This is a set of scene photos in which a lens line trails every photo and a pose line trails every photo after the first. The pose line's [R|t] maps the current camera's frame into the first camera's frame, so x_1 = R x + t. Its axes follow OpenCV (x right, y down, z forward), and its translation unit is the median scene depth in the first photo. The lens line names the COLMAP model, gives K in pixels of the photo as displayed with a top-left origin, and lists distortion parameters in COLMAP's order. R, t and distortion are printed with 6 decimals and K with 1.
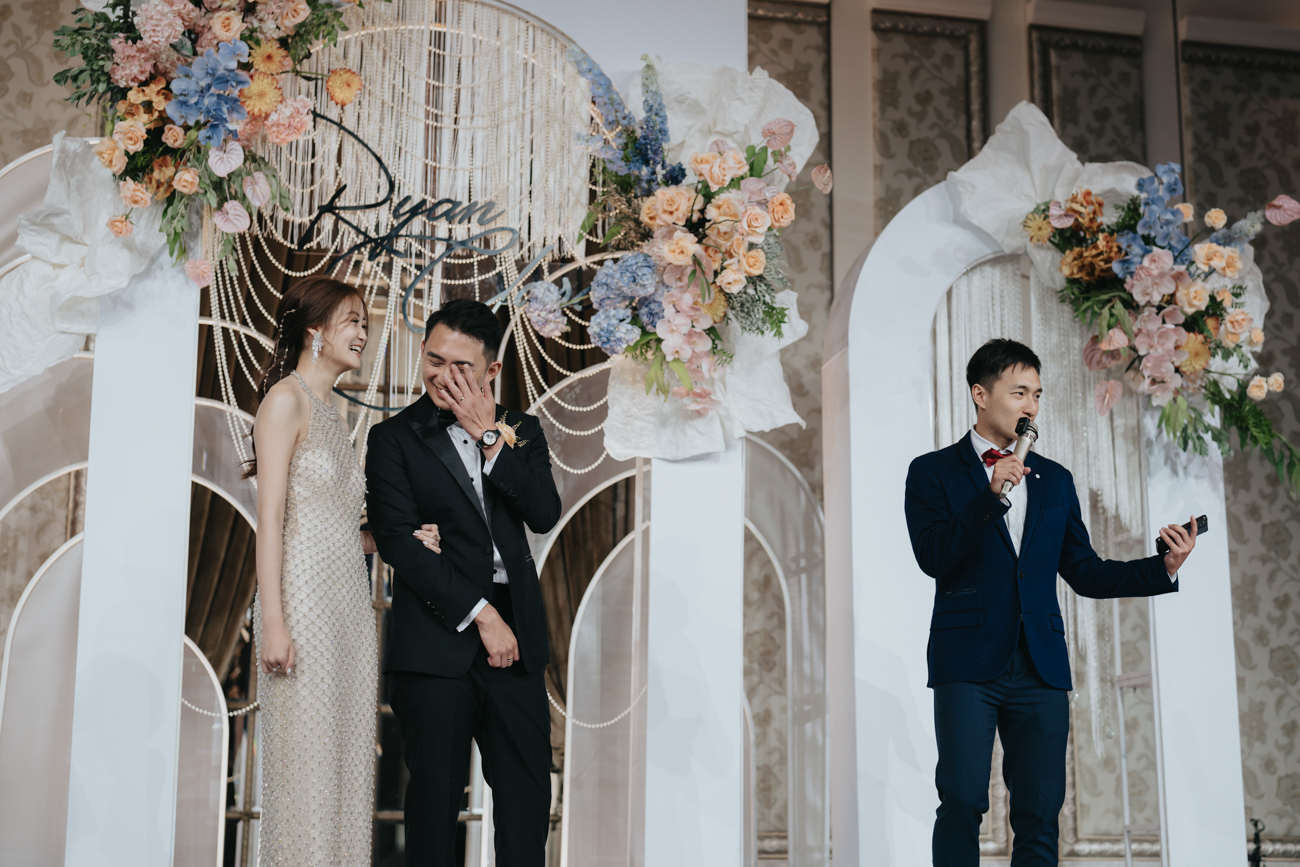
lens RADIAL K [[1854.0, 0, 654.1], [0, 1854.0, 414.3], [0, 0, 1]] dist [-0.015285, 0.108769]
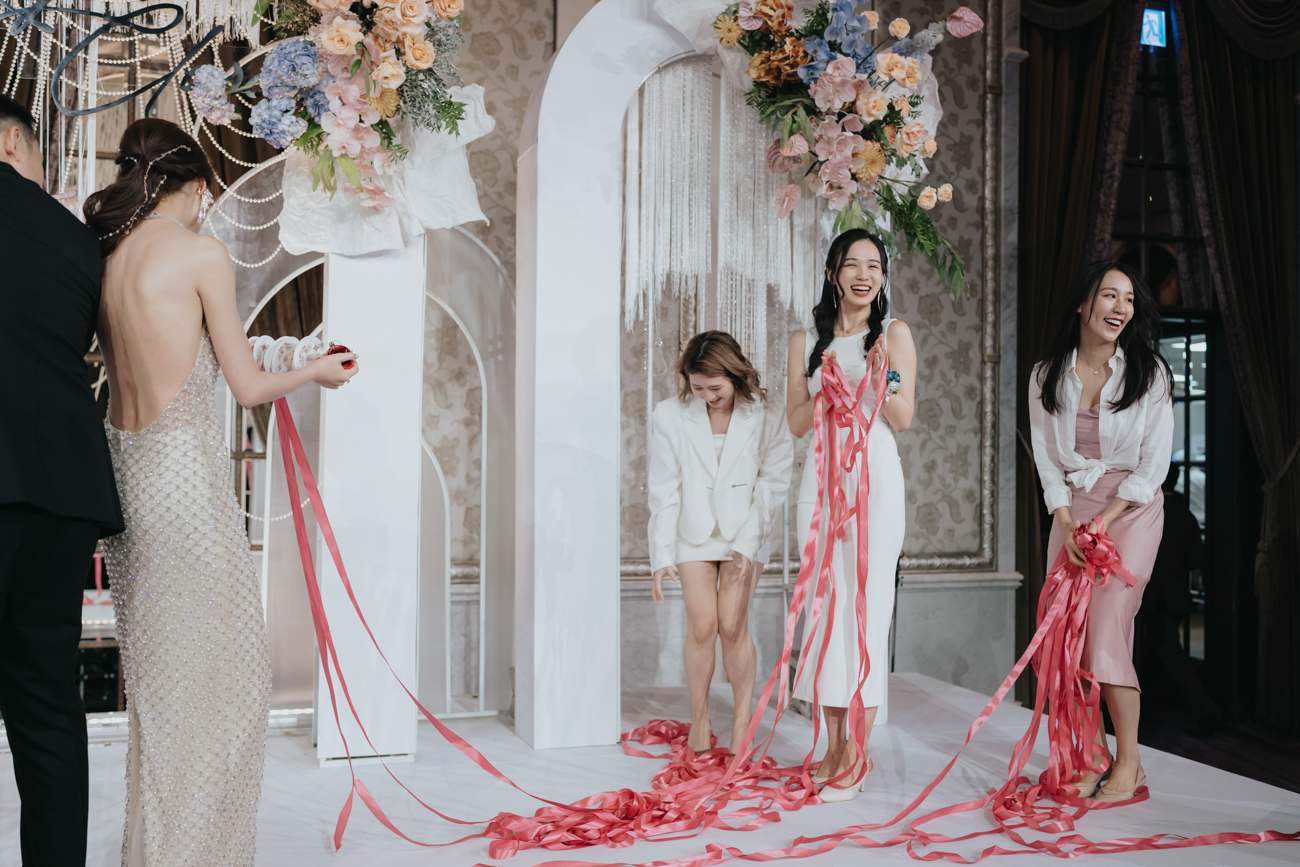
lens RADIAL K [[1316.7, 0, 644.8], [0, 1316.7, 395.2], [0, 0, 1]] dist [-0.007442, 0.014190]
pose [[0.993025, 0.011675, 0.117327, 0.081730], [-0.032664, 0.983378, 0.178607, -0.031641], [-0.113291, -0.181193, 0.976900, 0.272741]]
